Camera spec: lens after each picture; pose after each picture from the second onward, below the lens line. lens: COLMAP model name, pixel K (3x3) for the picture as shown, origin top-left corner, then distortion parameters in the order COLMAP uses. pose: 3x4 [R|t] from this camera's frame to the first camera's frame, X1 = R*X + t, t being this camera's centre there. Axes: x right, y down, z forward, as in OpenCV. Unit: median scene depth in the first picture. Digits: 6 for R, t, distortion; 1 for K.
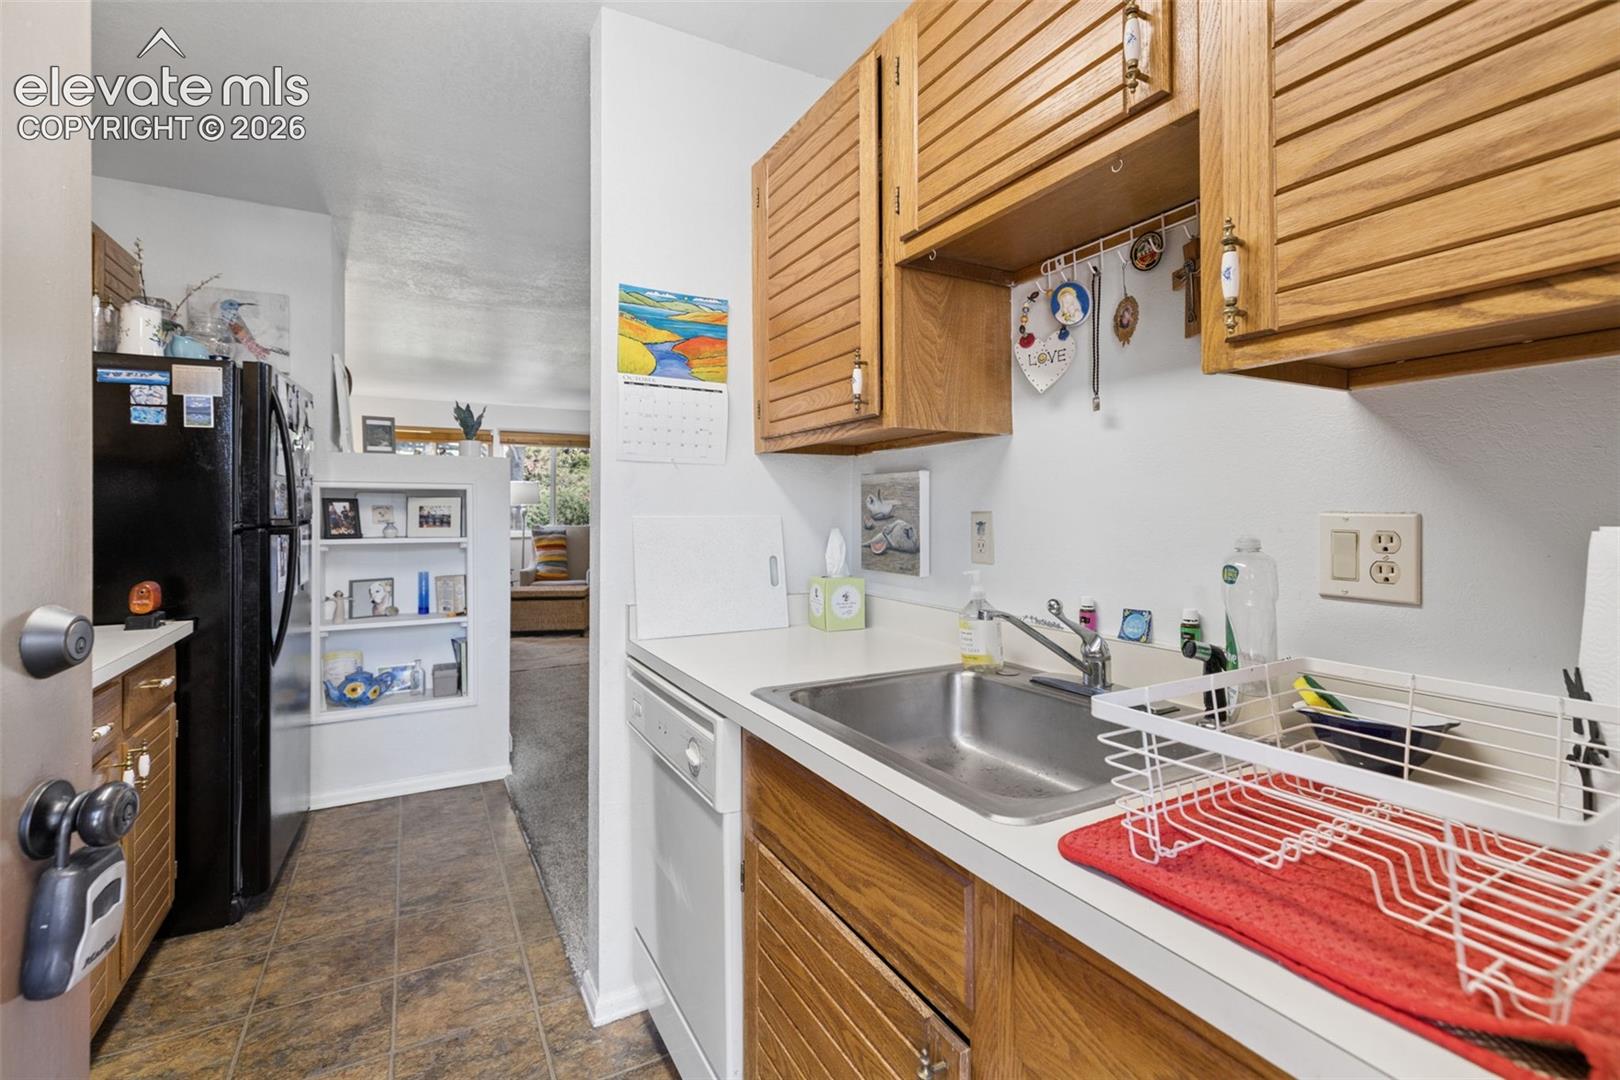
lens RADIAL K [[731.5, 0, 815.7], [0, 731.5, 507.3], [0, 0, 1]] dist [0.003422, 0.000115]
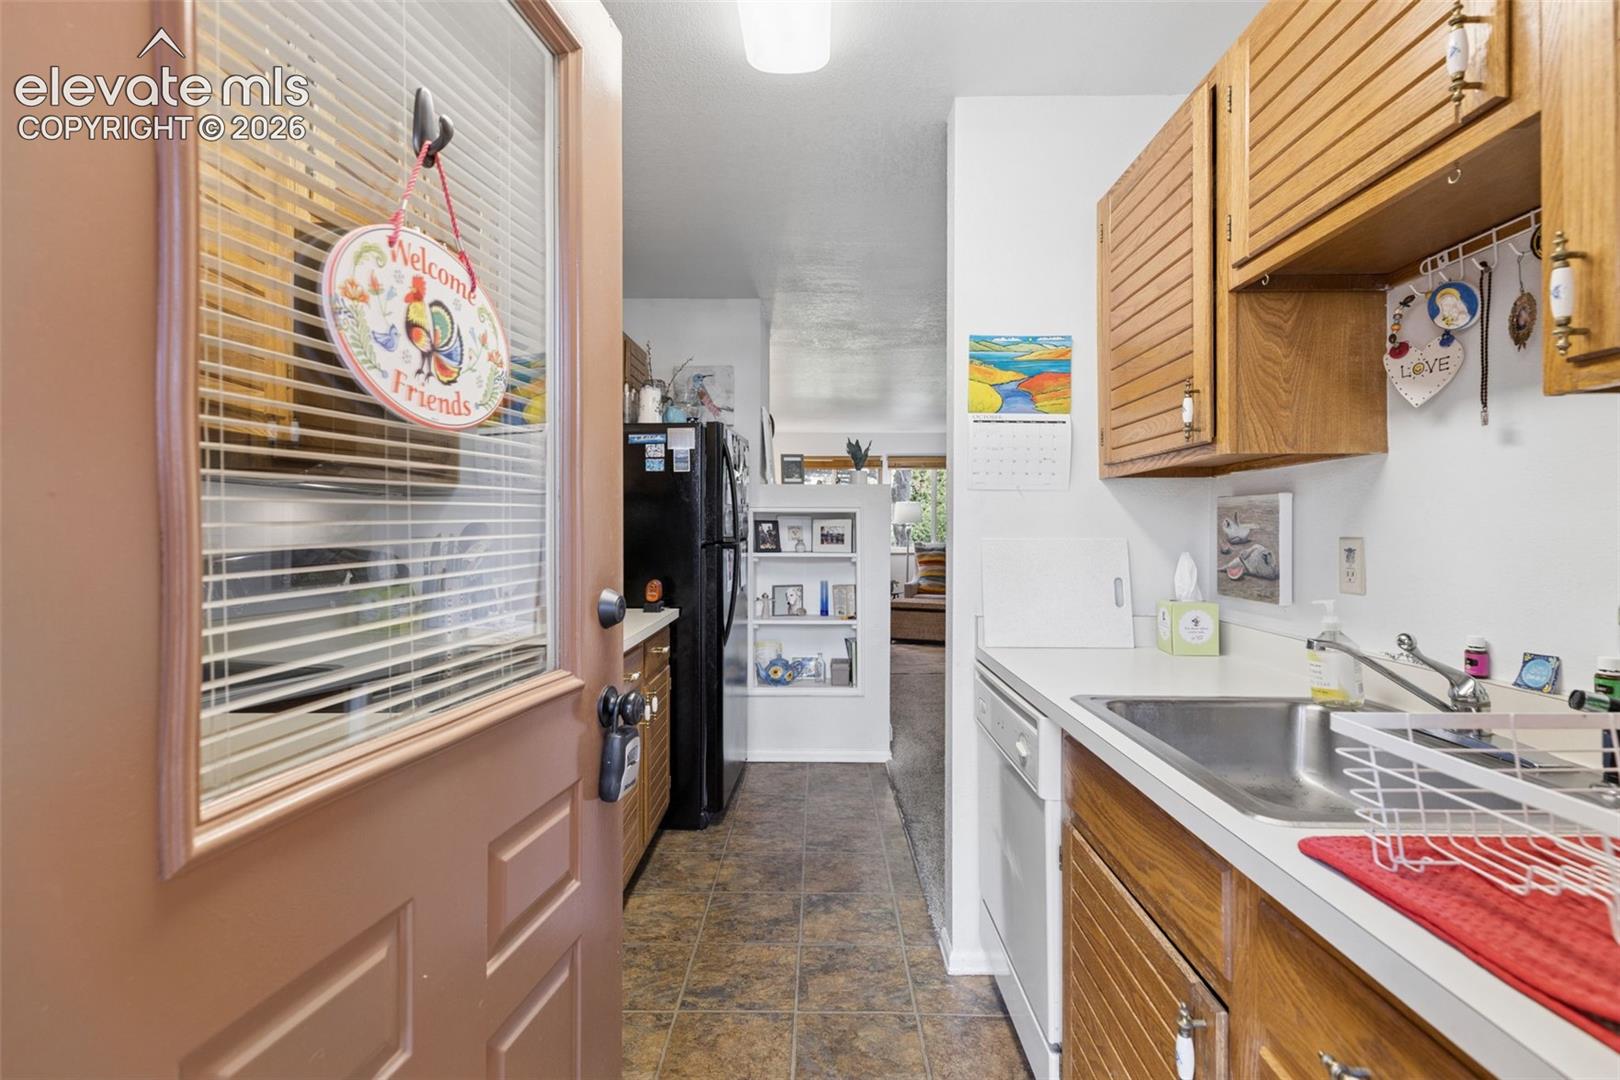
lens RADIAL K [[733.7, 0, 805.4], [0, 733.7, 529.1], [0, 0, 1]] dist [-0.001045, -0.000102]
pose [[0.866047, 0.002742, -0.499955, 0.085448], [0.000381, 0.999981, 0.006144, -0.009391], [0.499963, -0.005511, 0.866029, -0.127206]]
